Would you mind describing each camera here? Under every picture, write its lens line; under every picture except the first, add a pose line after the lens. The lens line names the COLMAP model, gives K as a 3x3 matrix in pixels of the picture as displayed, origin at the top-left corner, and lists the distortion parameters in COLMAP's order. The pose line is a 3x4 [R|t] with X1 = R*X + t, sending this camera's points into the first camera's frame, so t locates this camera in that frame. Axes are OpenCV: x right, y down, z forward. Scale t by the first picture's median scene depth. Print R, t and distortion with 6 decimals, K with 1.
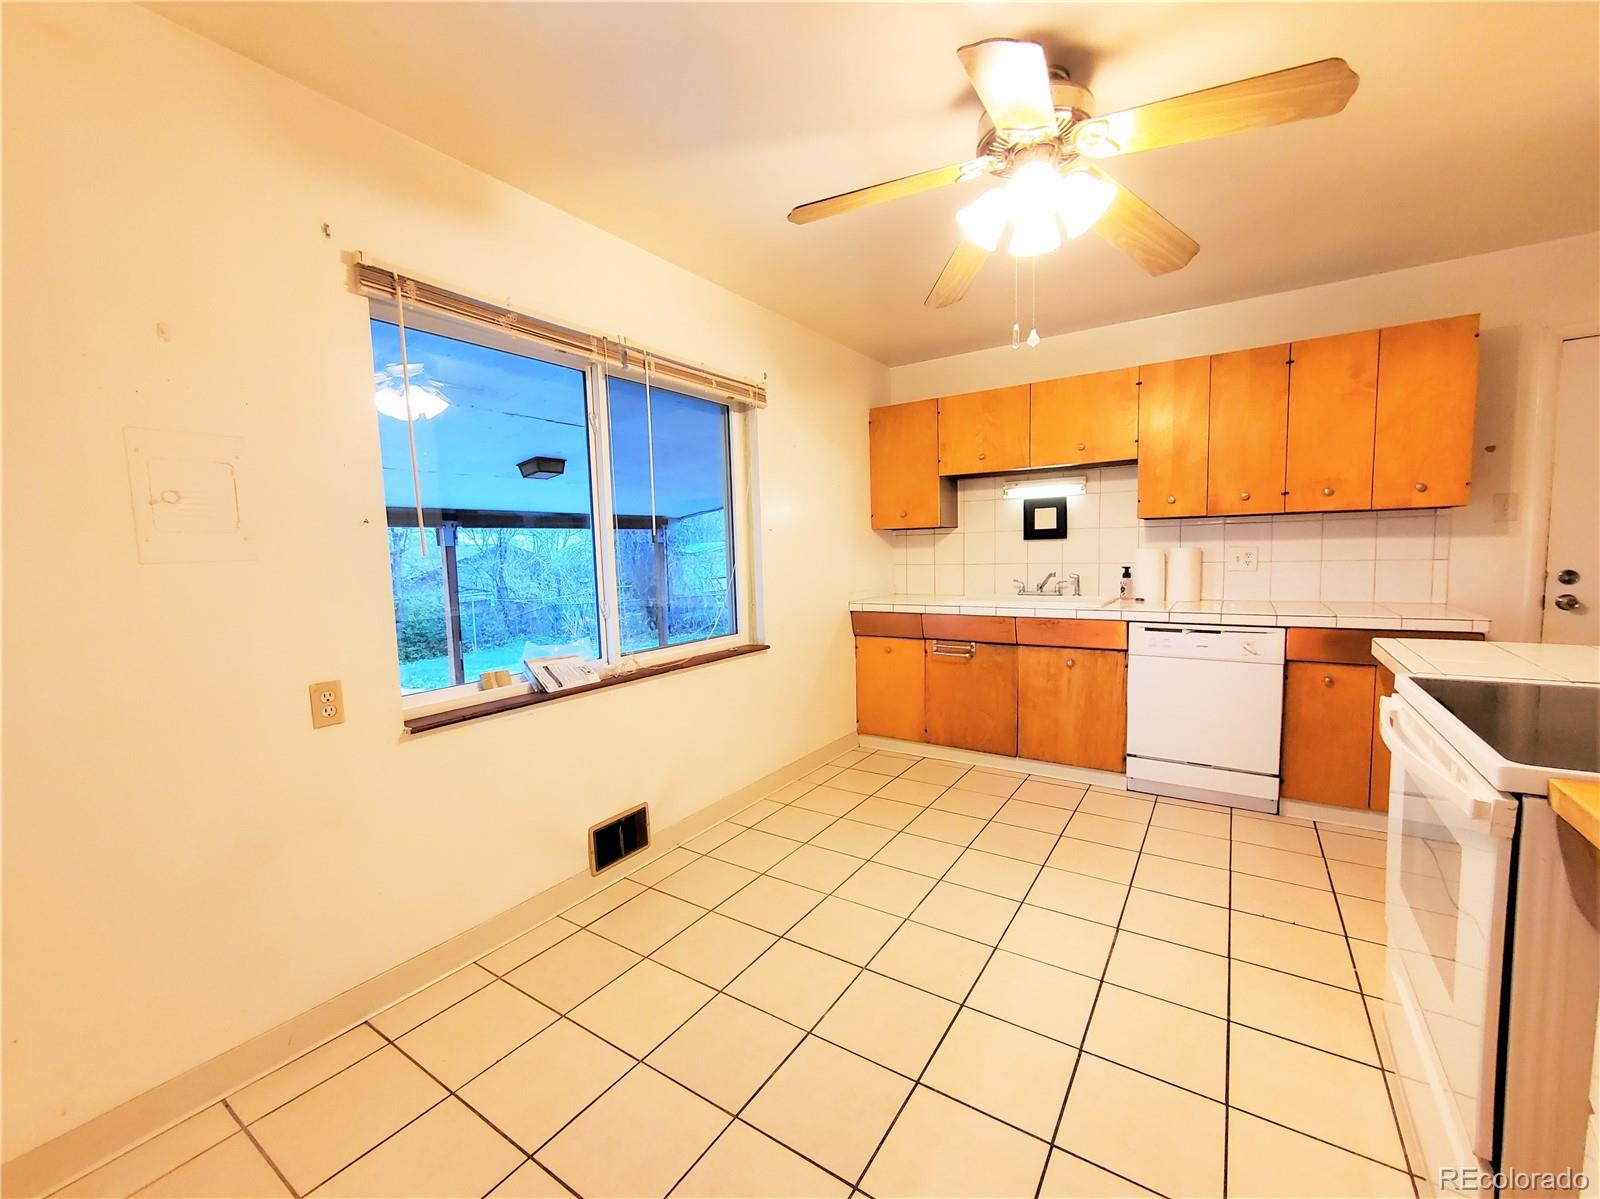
lens RADIAL K [[652.1, 0, 806.5], [0, 652.1, 600.6], [0, 0, 1]] dist [0.000789, 0.000106]
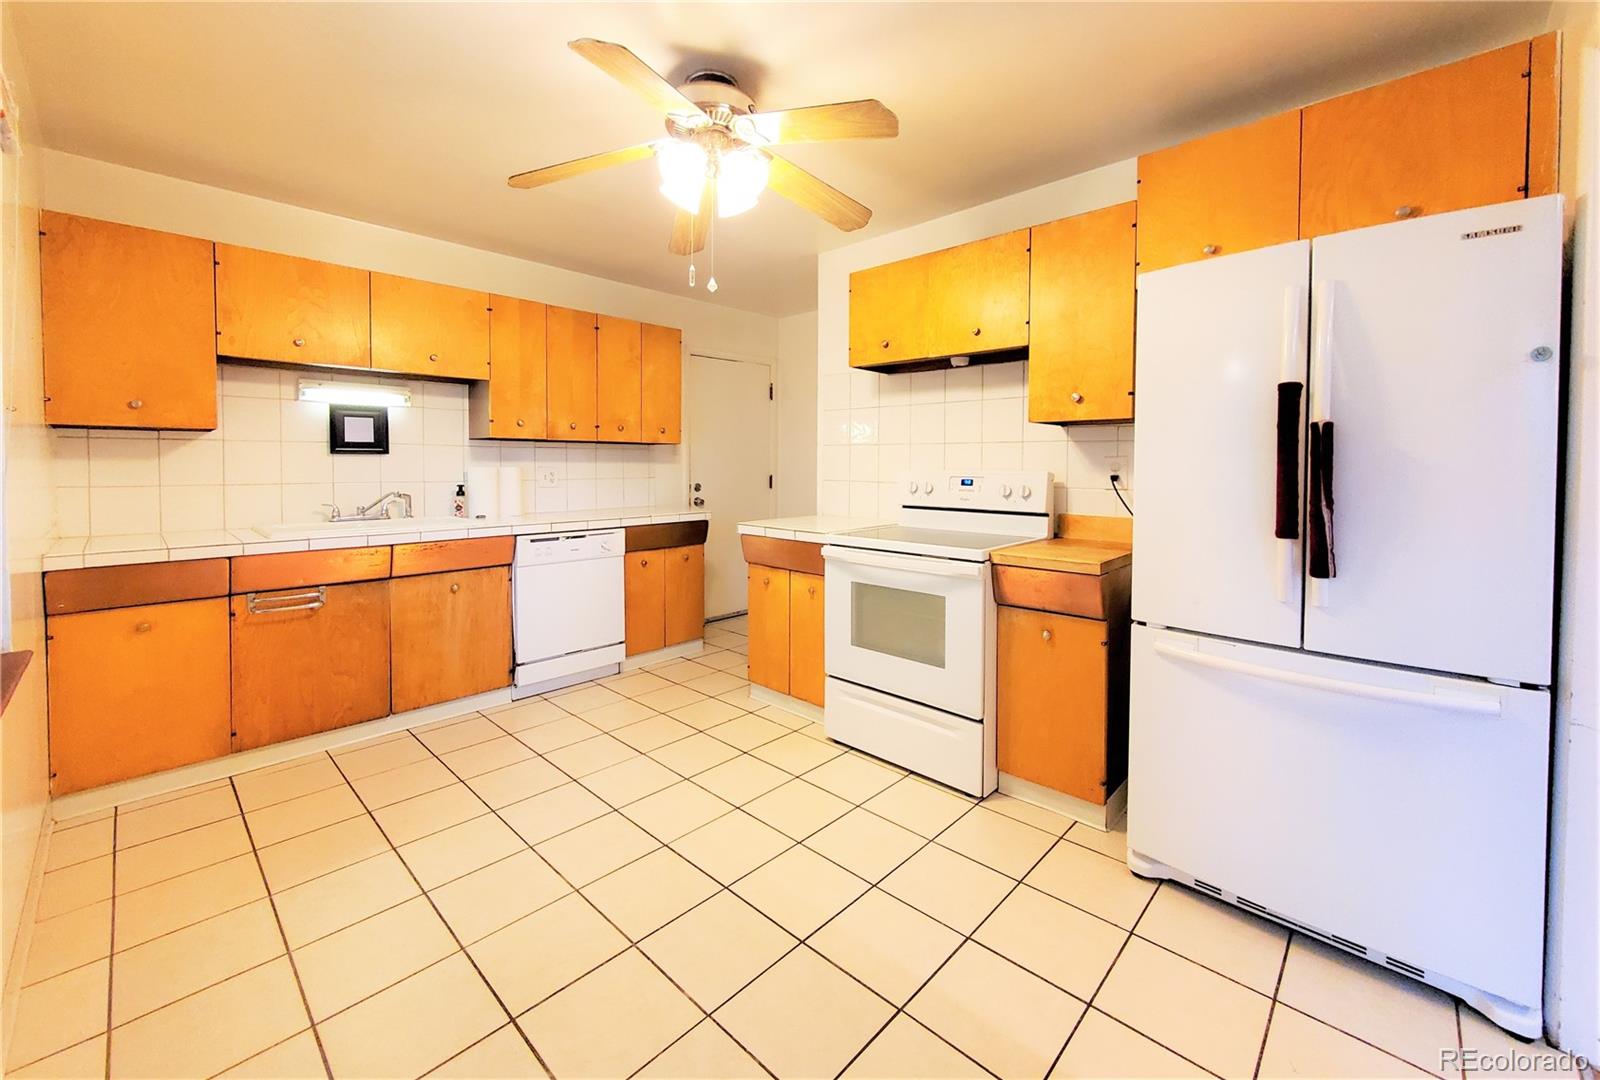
lens RADIAL K [[638.3, 0, 808.3], [0, 638.3, 478.8], [0, 0, 1]] dist [-0.001236, -0.000221]
pose [[0.167085, 0.005308, 0.985928, -0.399921], [0.072538, 0.997209, -0.017662, -0.005937], [-0.983270, 0.074468, 0.166234, 0.334990]]
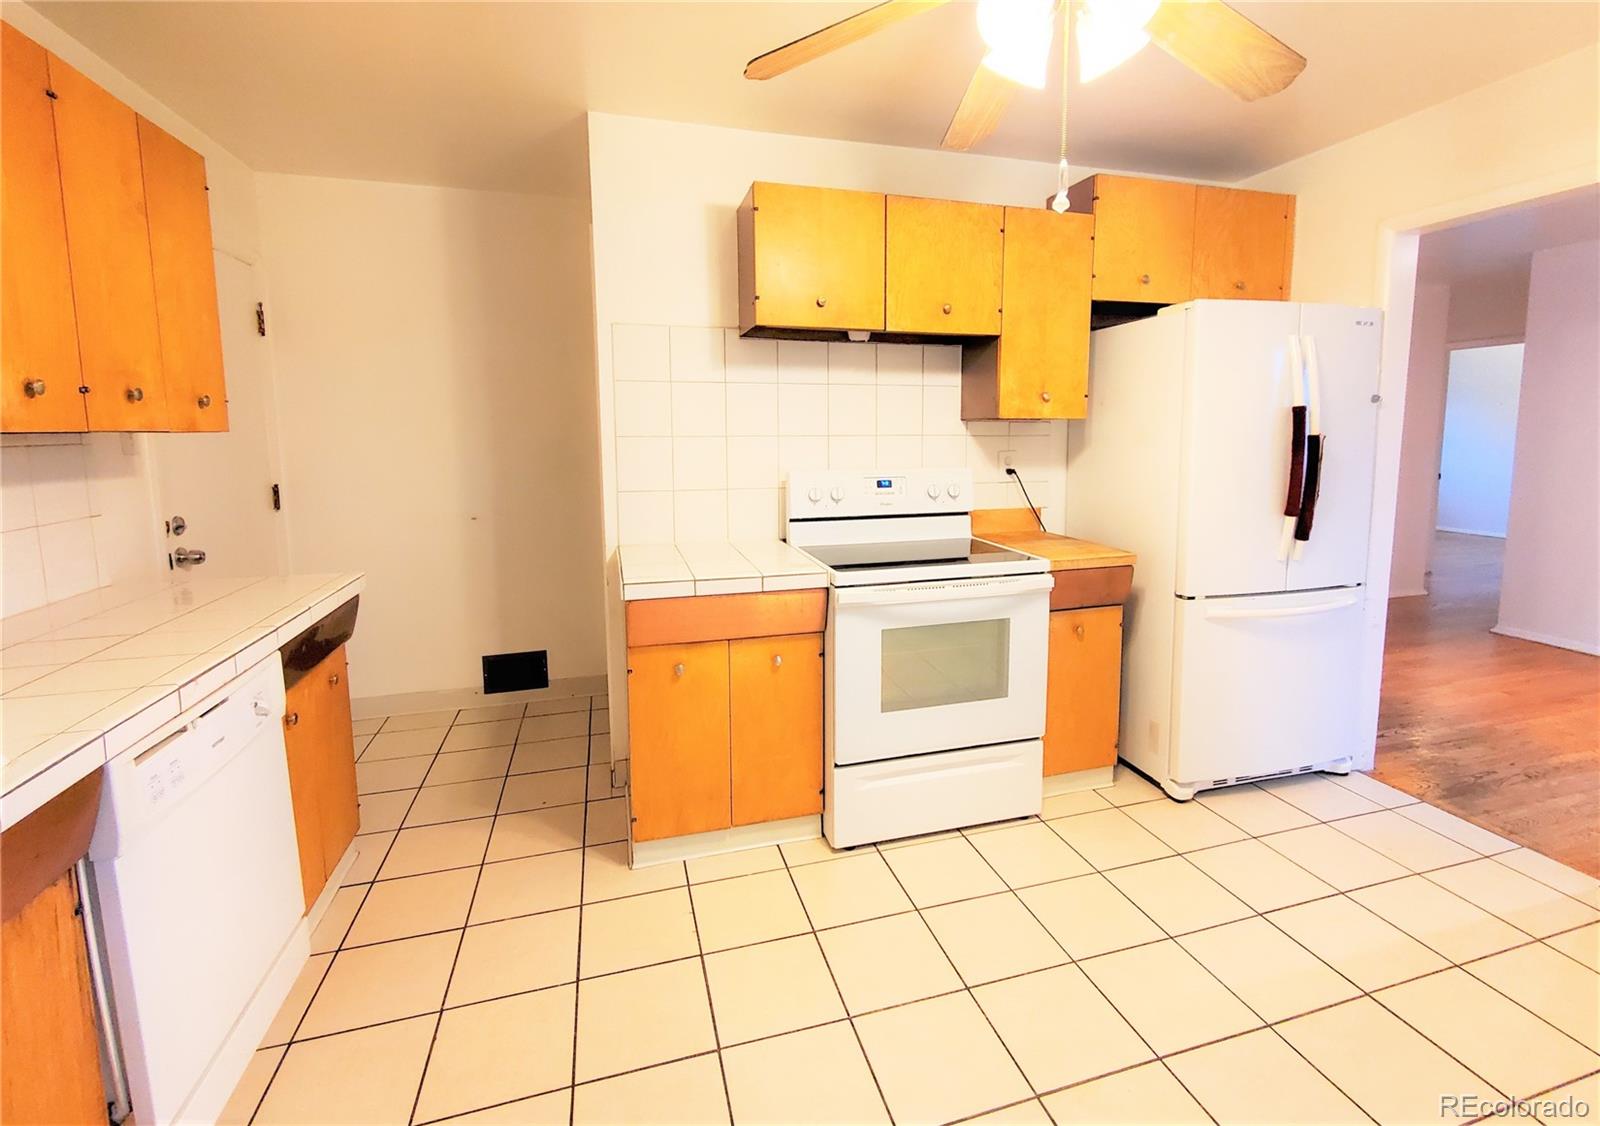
lens RADIAL K [[737.1, 0, 838.2], [0, 737.1, 508.9], [0, 0, 1]] dist [-0.003601, -0.000343]
pose [[-0.771210, -0.037599, 0.635469, -0.007398], [0.077580, 0.985262, 0.152447, -0.105244], [-0.631835, 0.166868, -0.756927, 0.942743]]
